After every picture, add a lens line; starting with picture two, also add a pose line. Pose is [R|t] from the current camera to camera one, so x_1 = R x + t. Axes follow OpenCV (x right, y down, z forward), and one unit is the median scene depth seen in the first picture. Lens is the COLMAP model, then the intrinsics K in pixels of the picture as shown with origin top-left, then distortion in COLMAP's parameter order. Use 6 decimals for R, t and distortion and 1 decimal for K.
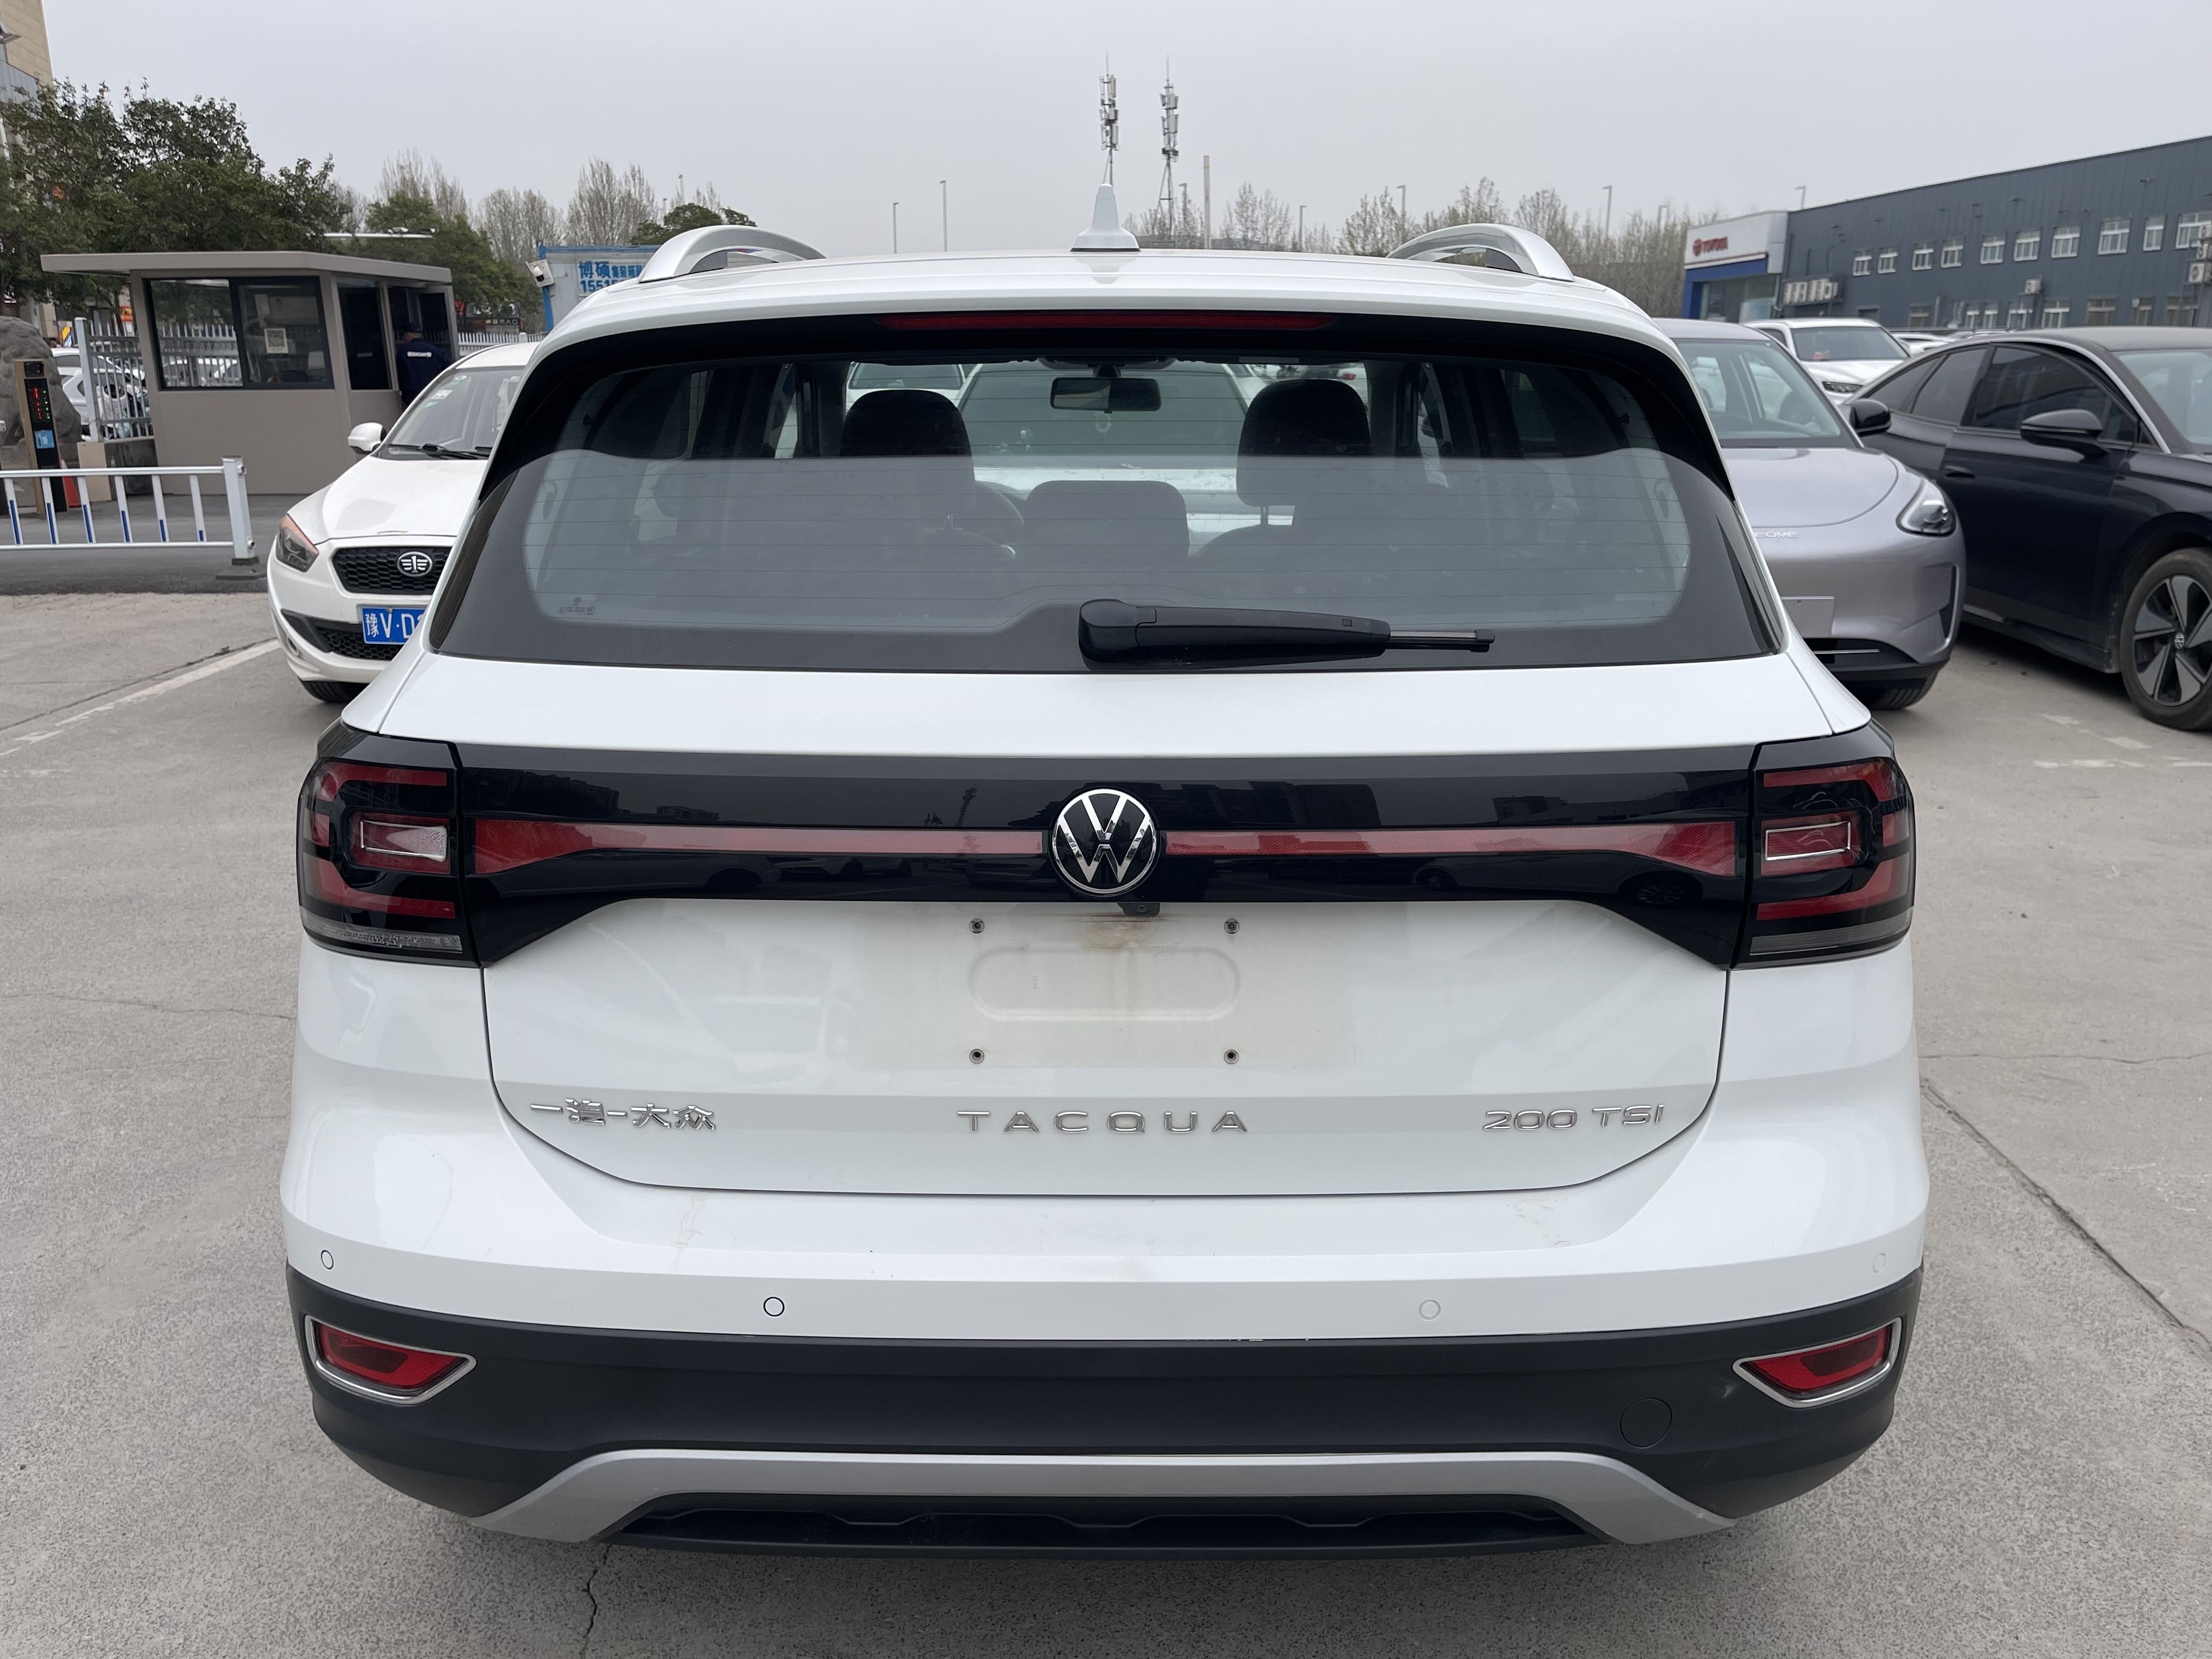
lens RADIAL K [[1667.4, 0, 1098.9], [0, 1667.4, 848.7], [0, 0, 1]] dist [0.088385, -0.135339]
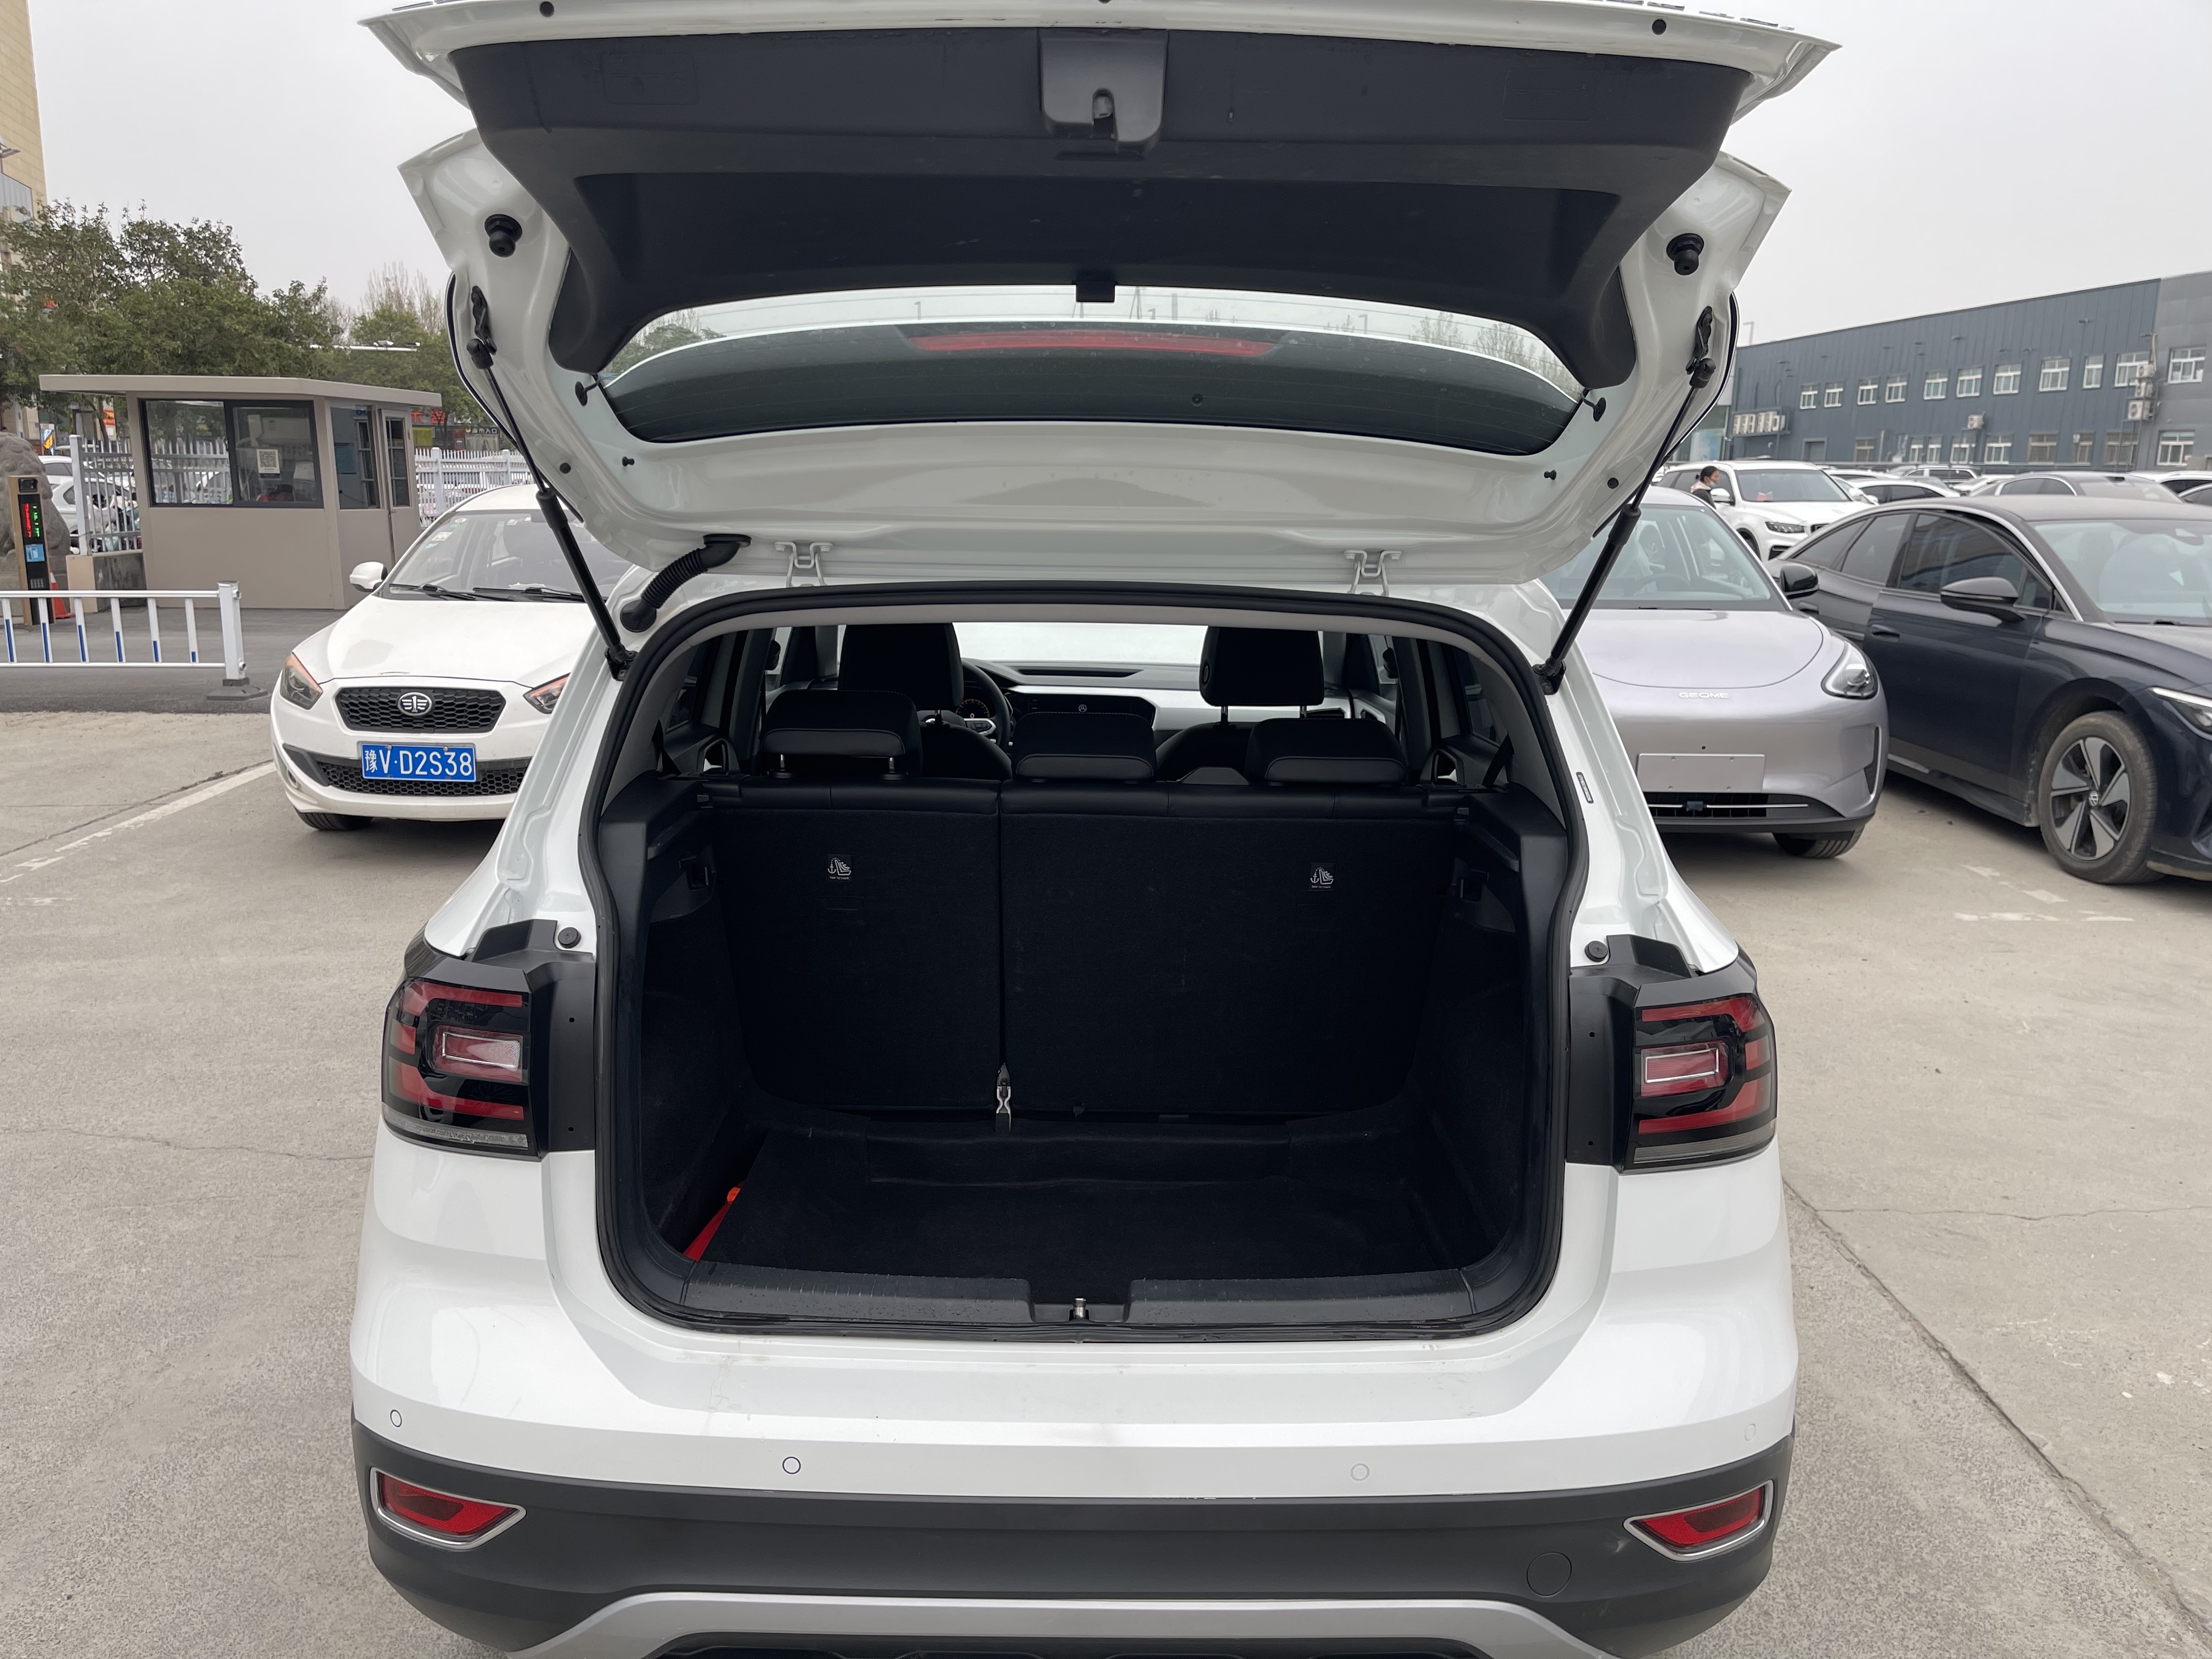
lens RADIAL K [[1662.9, 0, 1085.8], [0, 1662.9, 845.4], [0, 0, 1]] dist [0.100214, -0.146883]
pose [[0.999822, 0.012835, 0.013817, -0.003135], [-0.011914, 0.997830, -0.064758, -0.018981], [-0.014618, 0.064582, 0.997805, -0.043090]]
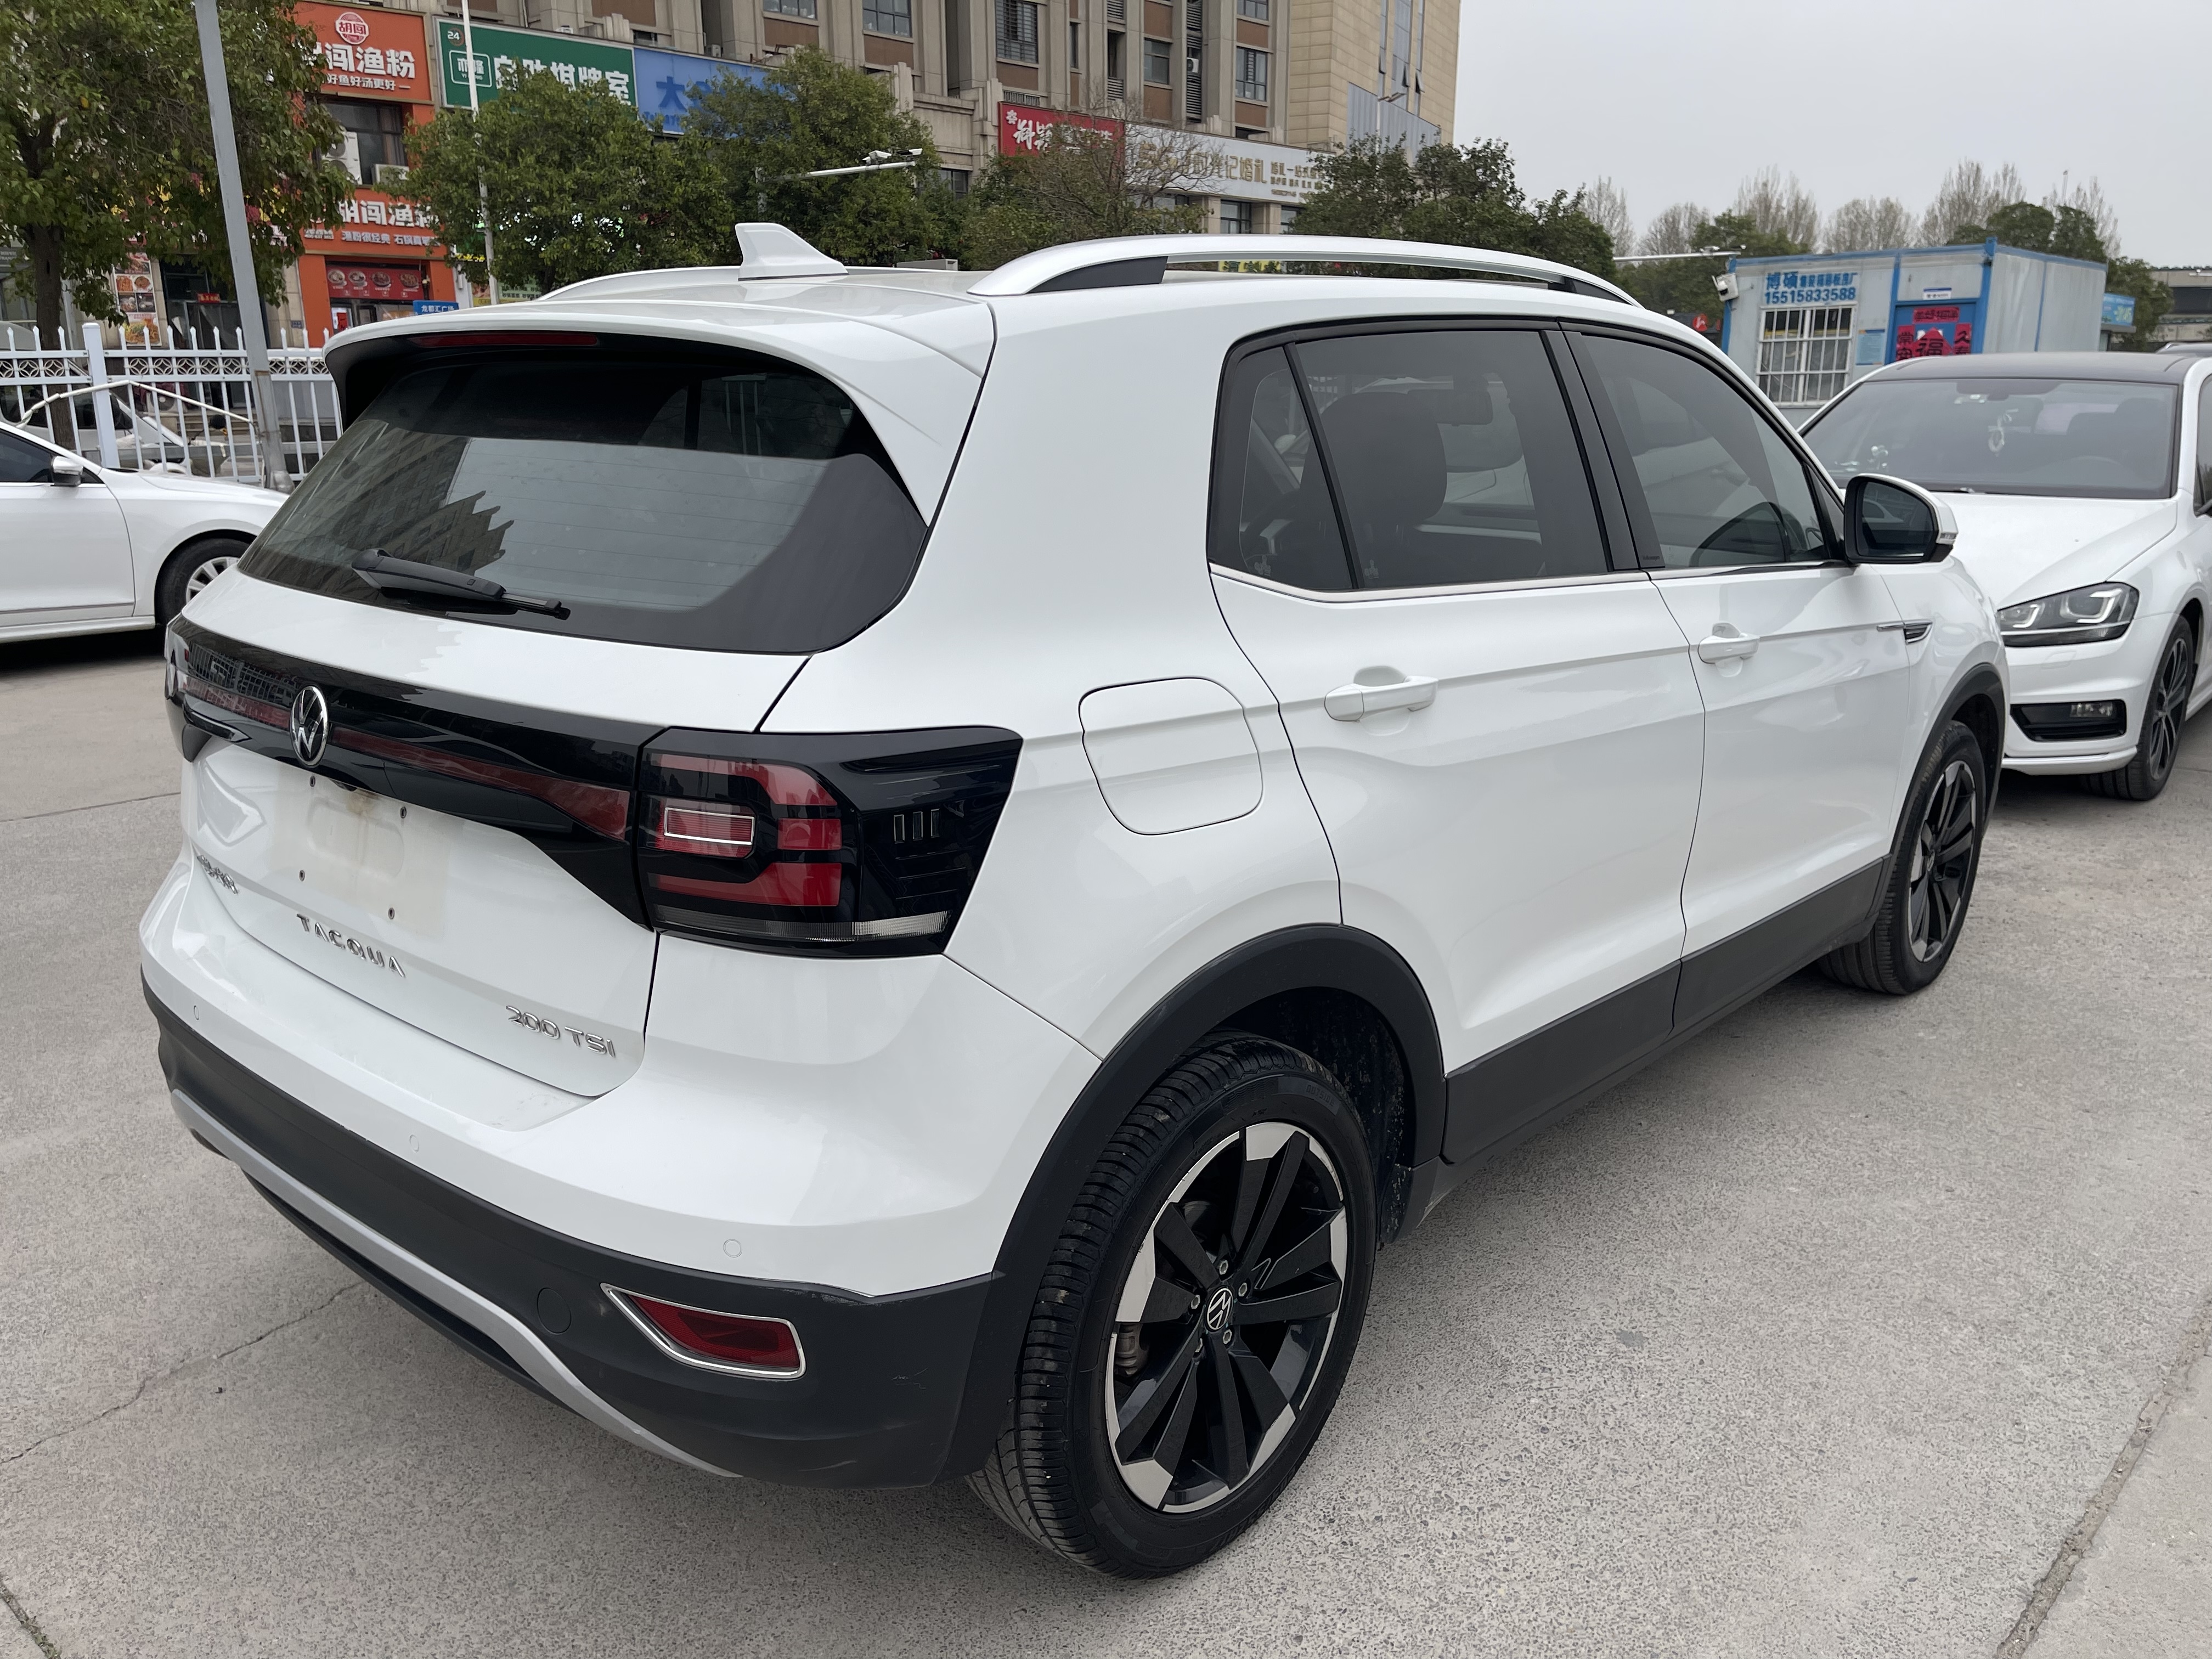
lens RADIAL K [[1667.4, 0, 1098.9], [0, 1667.4, 848.7], [0, 0, 1]] dist [0.088385, -0.135339]
pose [[0.743165, 0.176569, -0.645391, 0.314640], [-0.181731, 0.981560, 0.059277, -0.023759], [0.643957, 0.073235, 0.761549, 0.088096]]
